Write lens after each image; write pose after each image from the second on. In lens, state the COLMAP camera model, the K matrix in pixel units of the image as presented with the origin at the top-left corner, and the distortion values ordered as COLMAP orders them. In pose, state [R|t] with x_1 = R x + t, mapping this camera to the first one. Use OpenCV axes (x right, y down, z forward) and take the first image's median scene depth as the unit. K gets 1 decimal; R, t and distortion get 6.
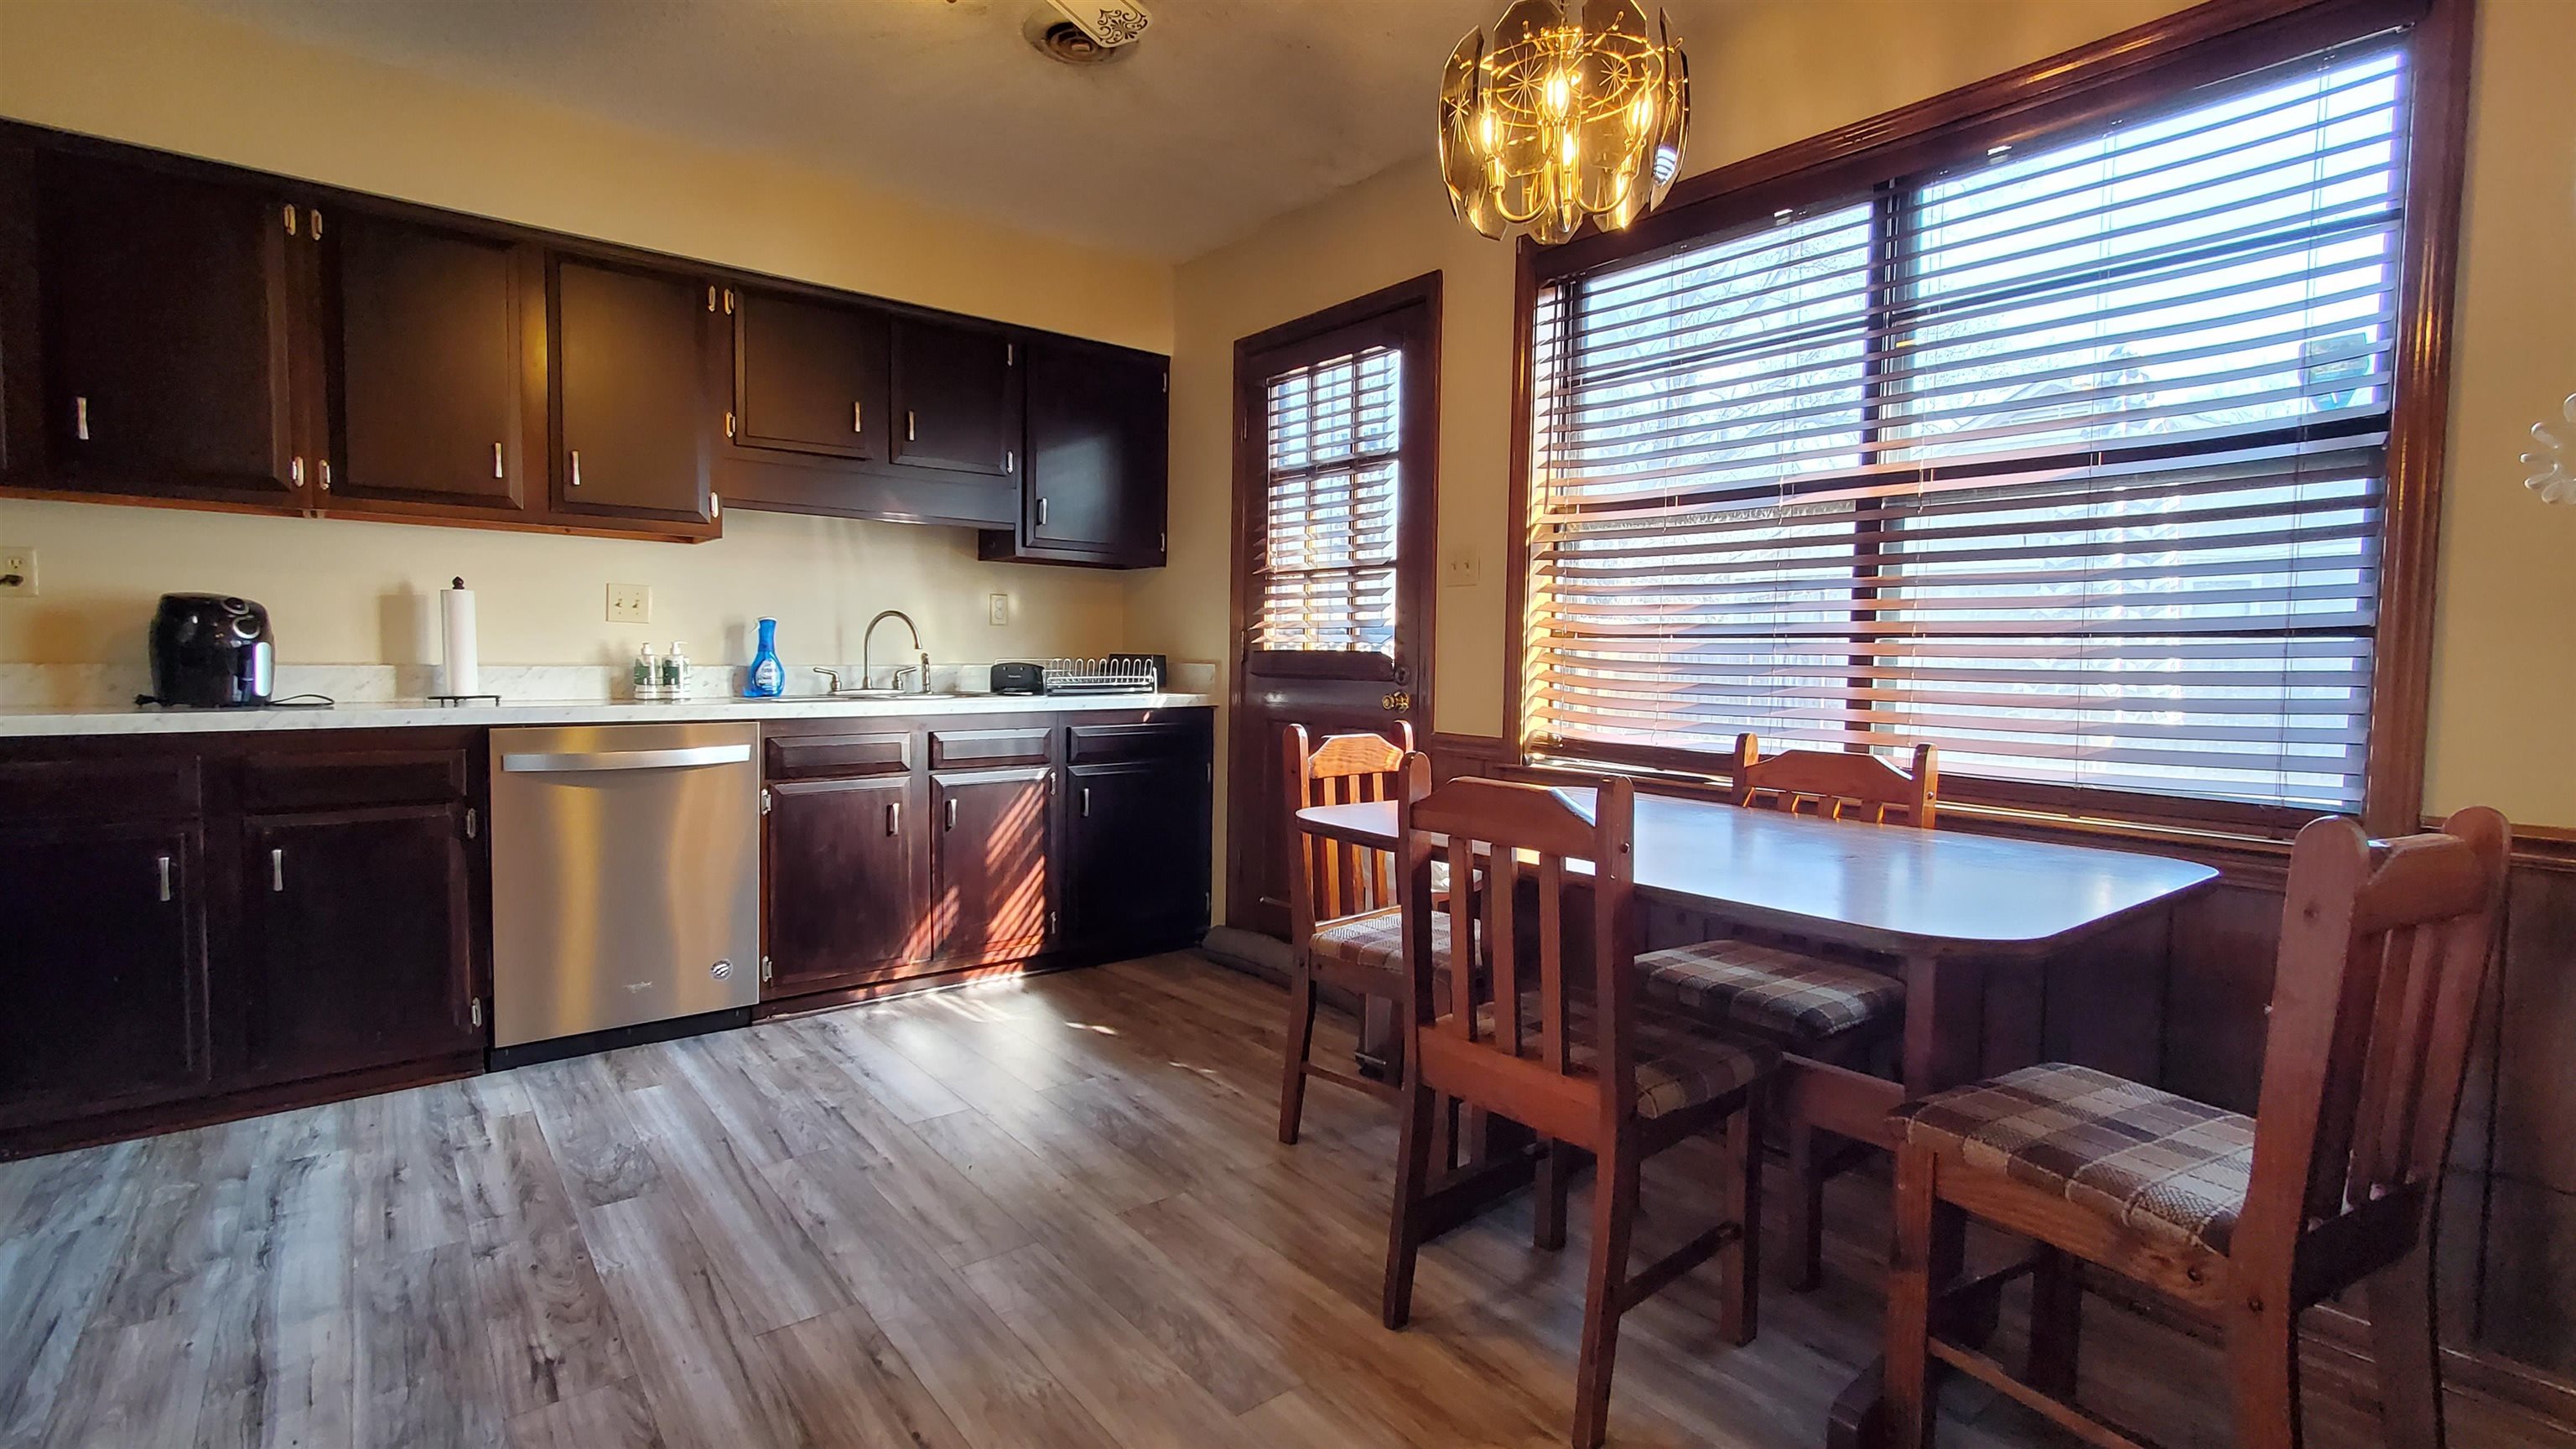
lens RADIAL K [[1169.9, 0, 1262.0], [0, 1169.9, 712.3], [0, 0, 1]] dist [-0.006905, 0.011179]
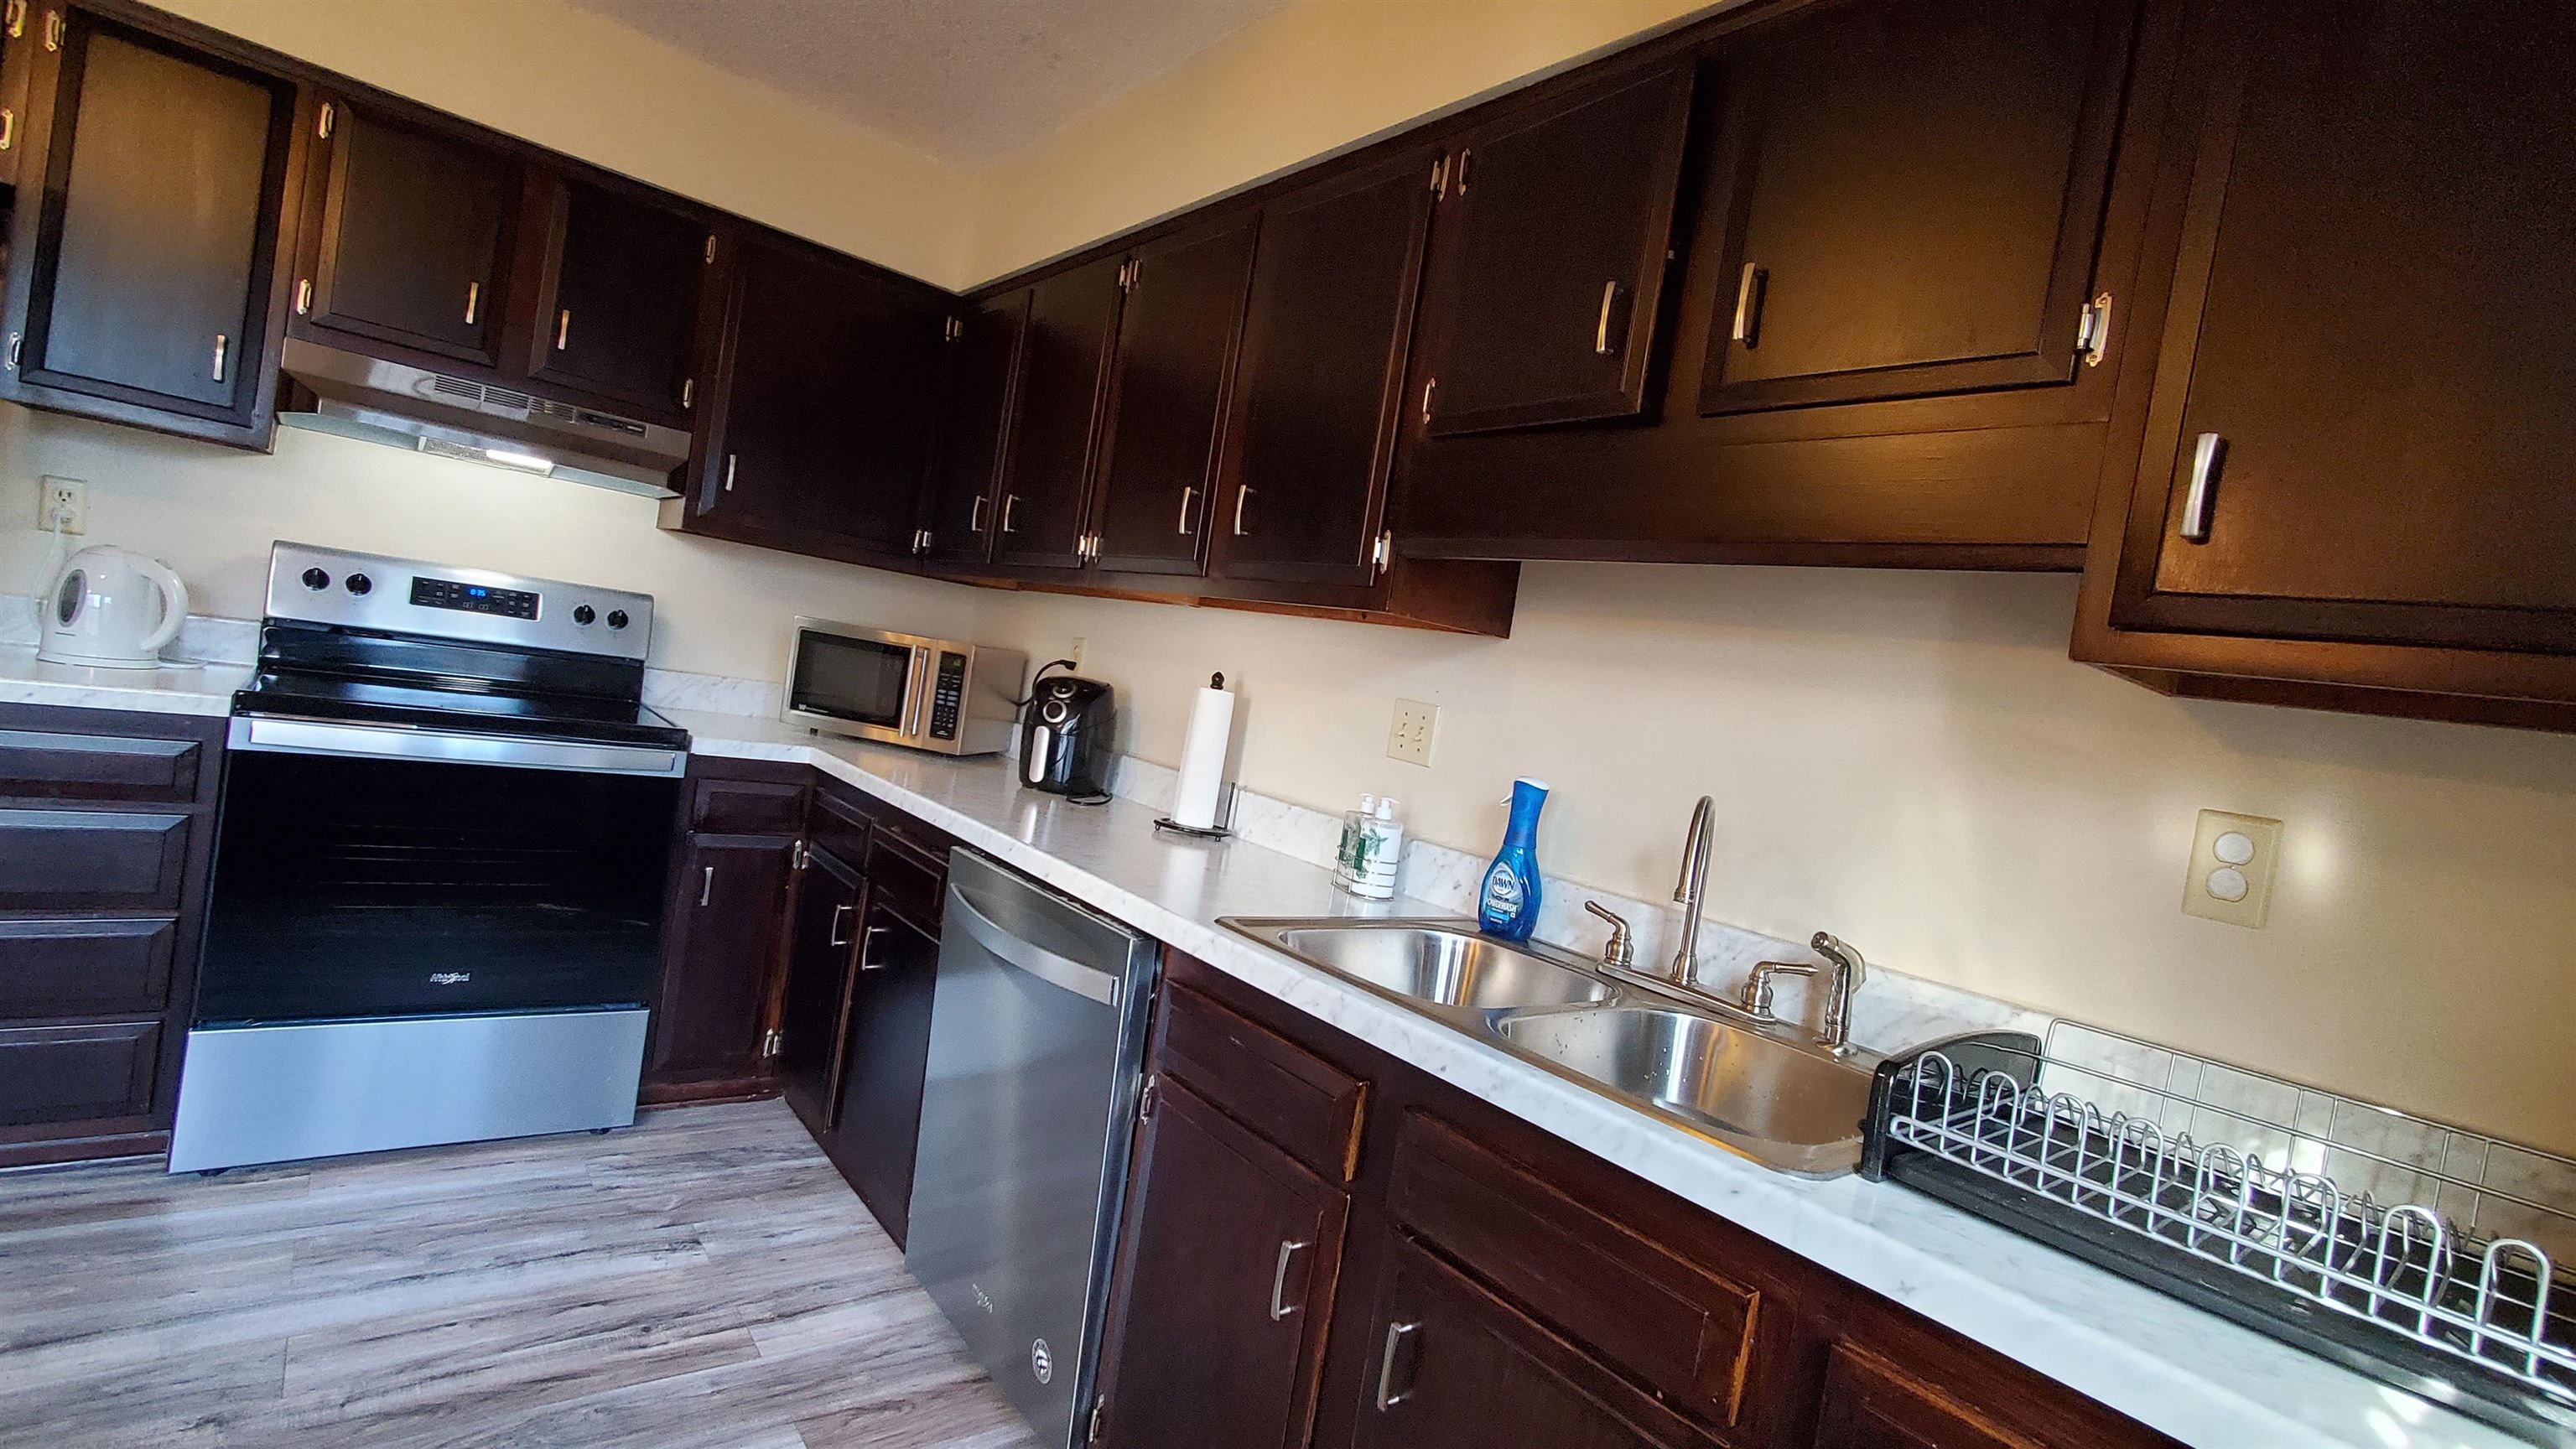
lens RADIAL K [[1169.9, 0, 1262.0], [0, 1169.9, 712.3], [0, 0, 1]] dist [-0.006905, 0.011179]
pose [[-0.002567, 0.020773, -0.999781, 0.082261], [-0.203979, 0.978753, 0.020859, -0.112175], [0.978972, 0.203987, 0.001725, 1.031764]]
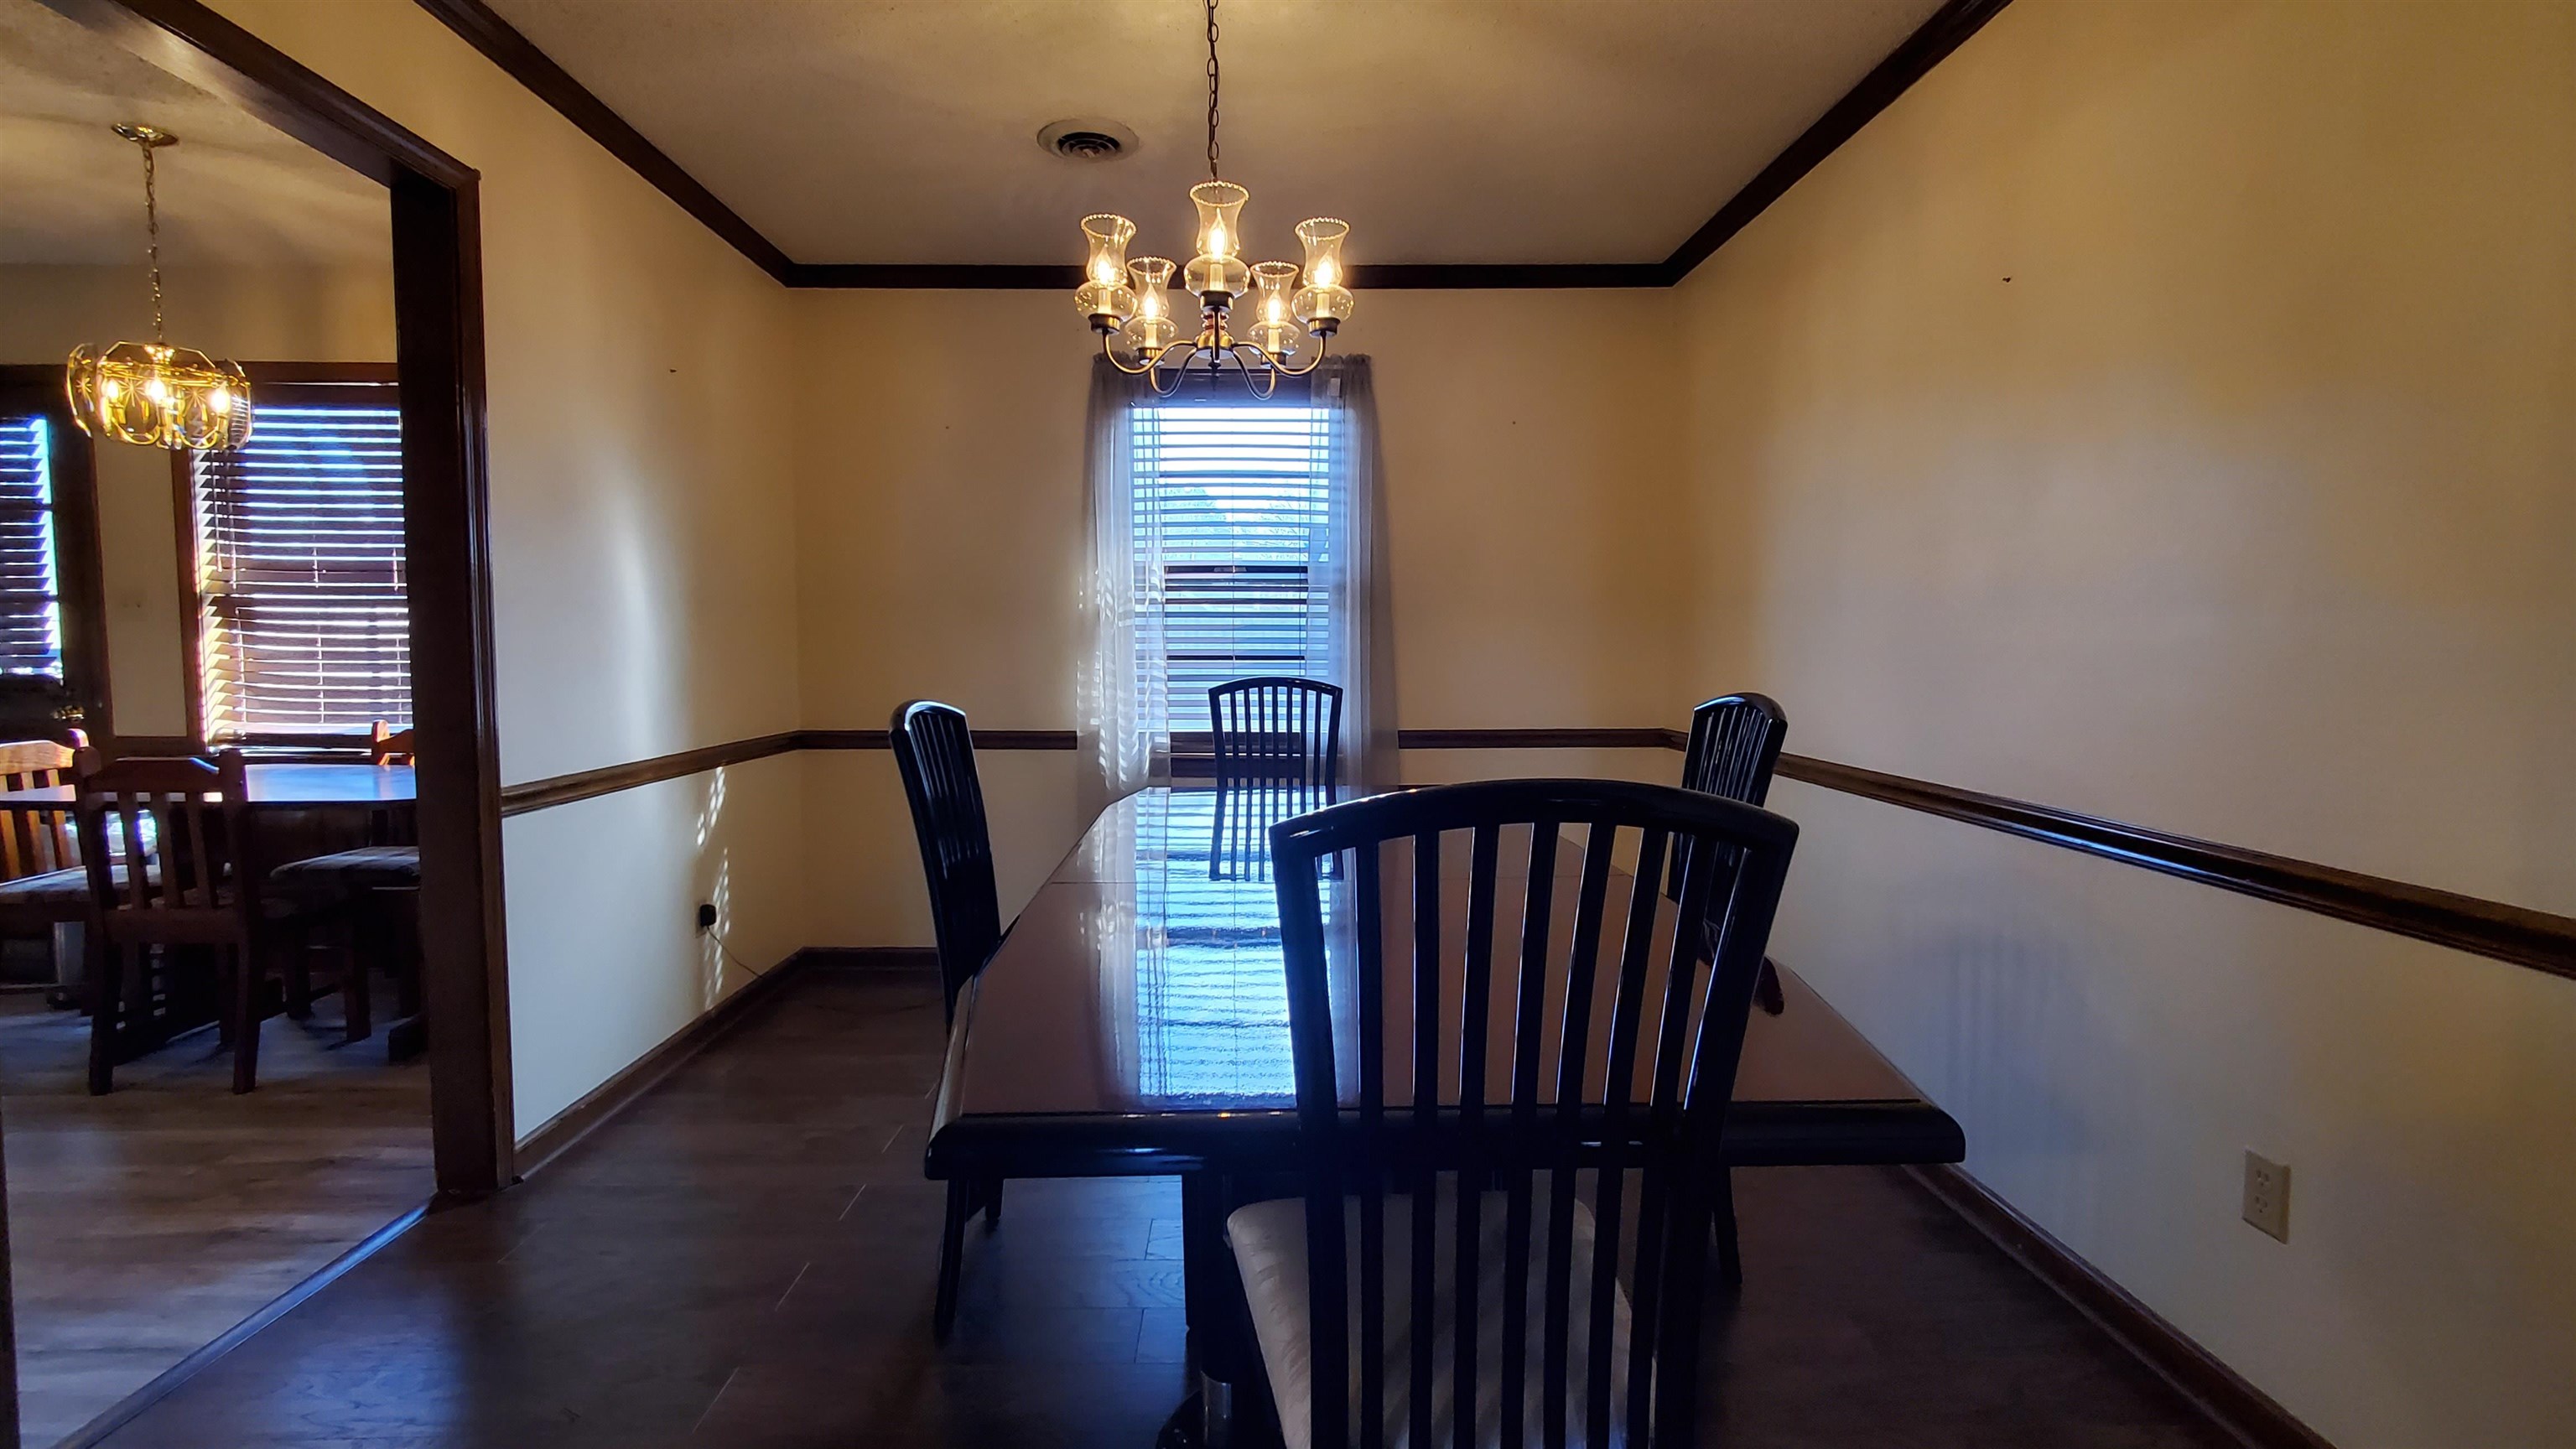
lens RADIAL K [[1127.5, 0, 1288.0], [0, 1127.5, 724.5], [0, 0, 1]] dist [0.000003, -0.000088]
pose [[0.593452, -0.065278, 0.802218, -0.074805], [0.042512, 0.997857, 0.049748, -0.002222], [-0.803746, 0.004581, 0.594955, -0.727016]]
